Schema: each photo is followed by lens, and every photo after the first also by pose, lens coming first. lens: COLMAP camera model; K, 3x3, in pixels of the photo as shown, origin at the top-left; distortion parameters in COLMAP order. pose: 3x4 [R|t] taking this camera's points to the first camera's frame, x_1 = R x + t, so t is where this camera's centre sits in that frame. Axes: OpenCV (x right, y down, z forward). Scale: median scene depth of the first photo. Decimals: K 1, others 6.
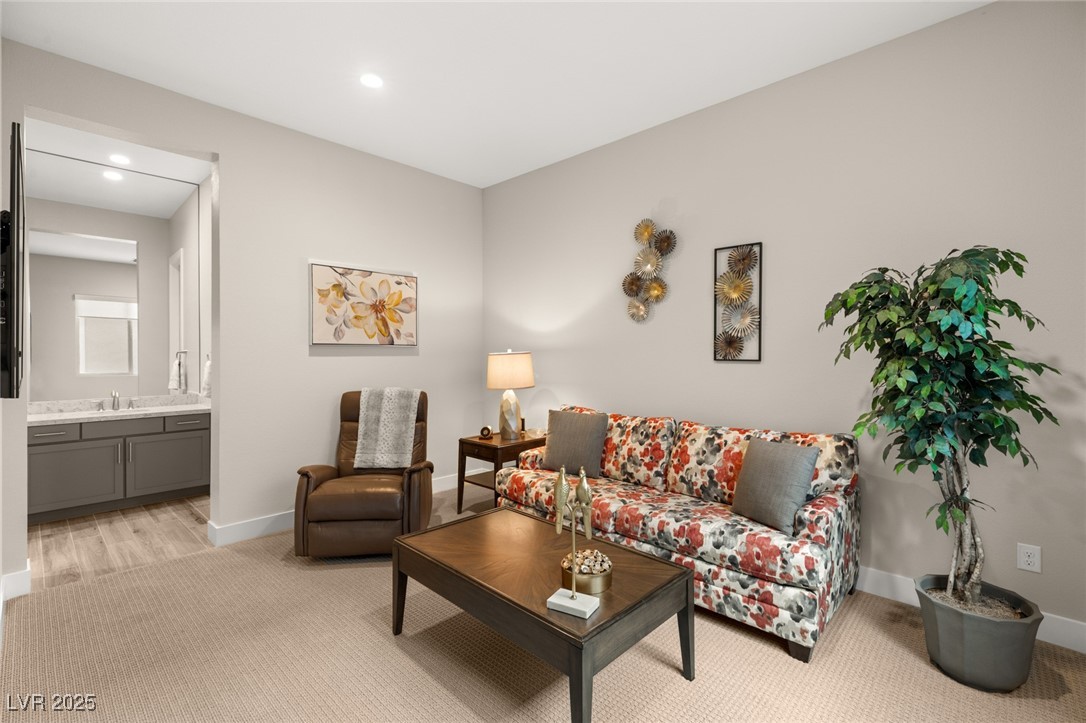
lens RADIAL K [[489.6, 0, 543.7], [0, 489.6, 359.9], [0, 0, 1]] dist [-0.000078, 0.000299]
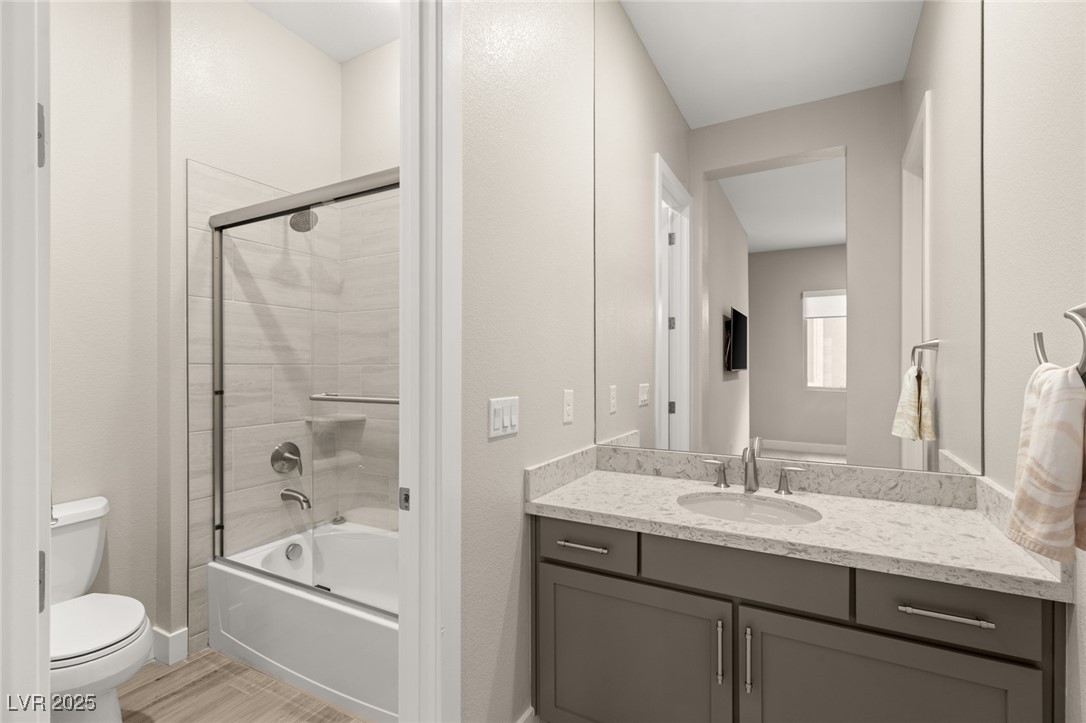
lens RADIAL K [[489.6, 0, 544.6], [0, 489.6, 365.8], [0, 0, 1]] dist [-0.000078, 0.000299]
pose [[0.262156, -0.000257, -0.965025, -0.442441], [-0.010126, 0.999944, -0.003017, 0.004162], [0.964972, 0.010563, 0.262139, 0.605452]]
